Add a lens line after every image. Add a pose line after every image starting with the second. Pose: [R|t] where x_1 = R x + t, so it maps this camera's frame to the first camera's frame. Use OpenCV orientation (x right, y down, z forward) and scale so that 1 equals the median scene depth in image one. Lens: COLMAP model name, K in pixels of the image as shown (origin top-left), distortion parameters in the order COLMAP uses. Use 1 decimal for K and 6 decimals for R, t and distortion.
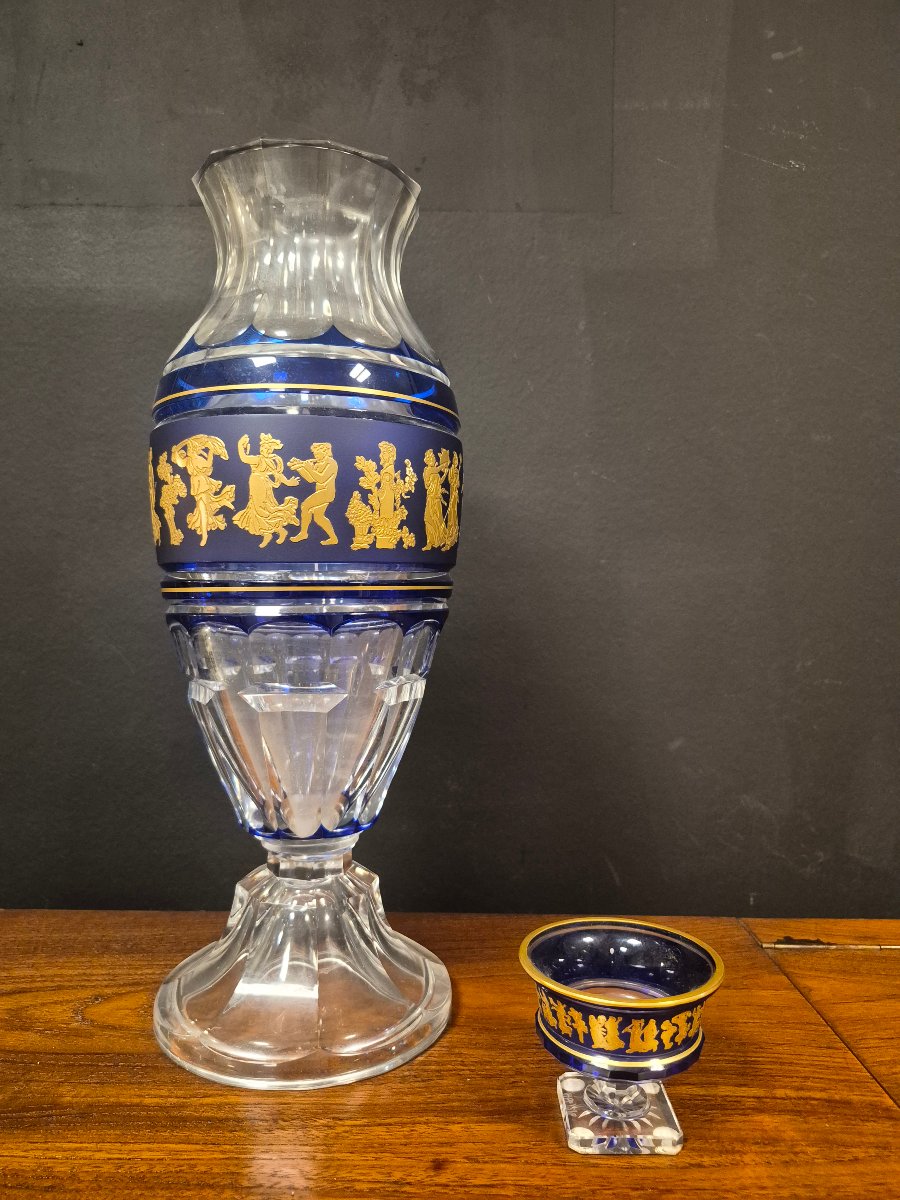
lens RADIAL K [[885.0, 0, 446.4], [0, 885.0, 611.0], [0, 0, 1]] dist [-0.007833, -0.000963]
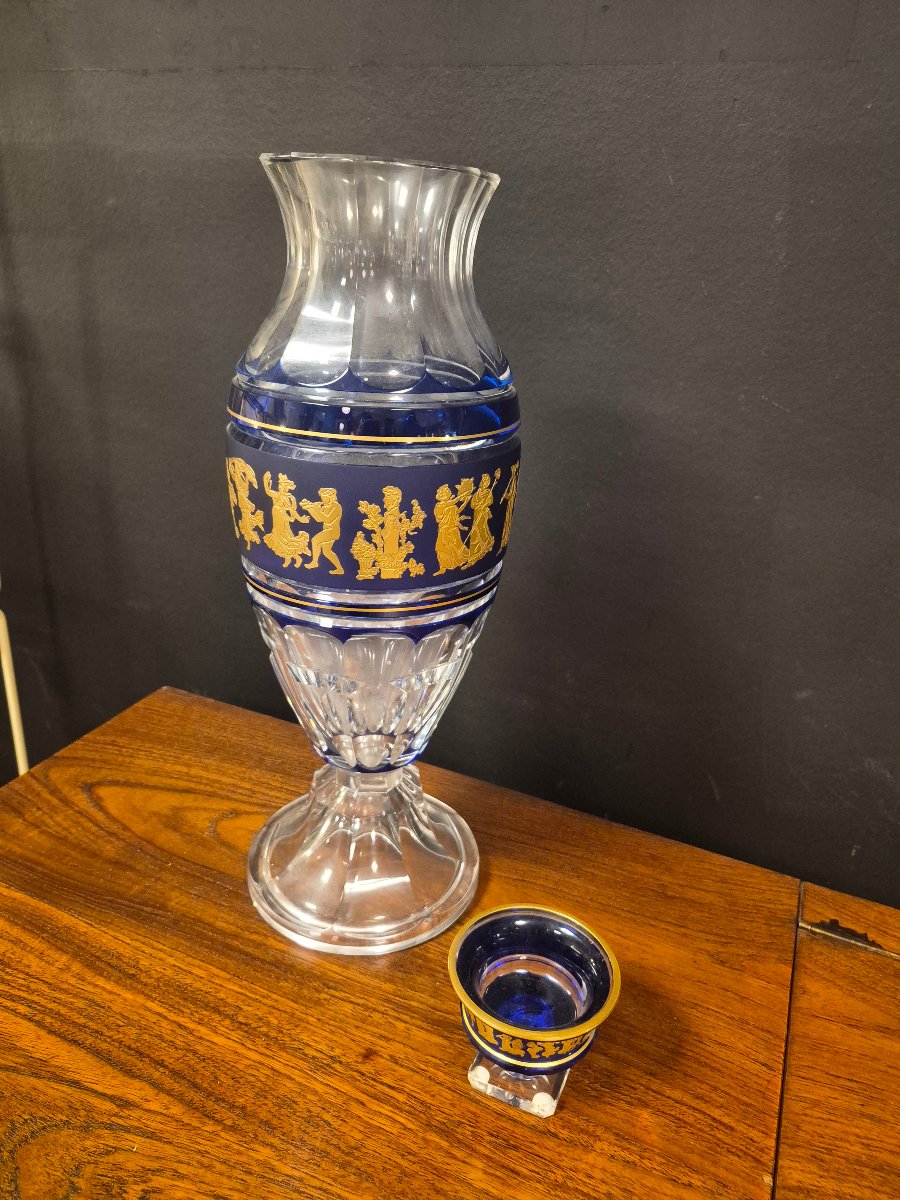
lens RADIAL K [[892.2, 0, 450.0], [0, 892.2, 585.1], [0, 0, 1]] dist [0.000267, -0.003473]
pose [[0.910760, 0.191464, -0.365866, 0.410554], [-0.055032, 0.934386, 0.351987, -0.464425], [0.409253, -0.300441, 0.861538, 0.084250]]
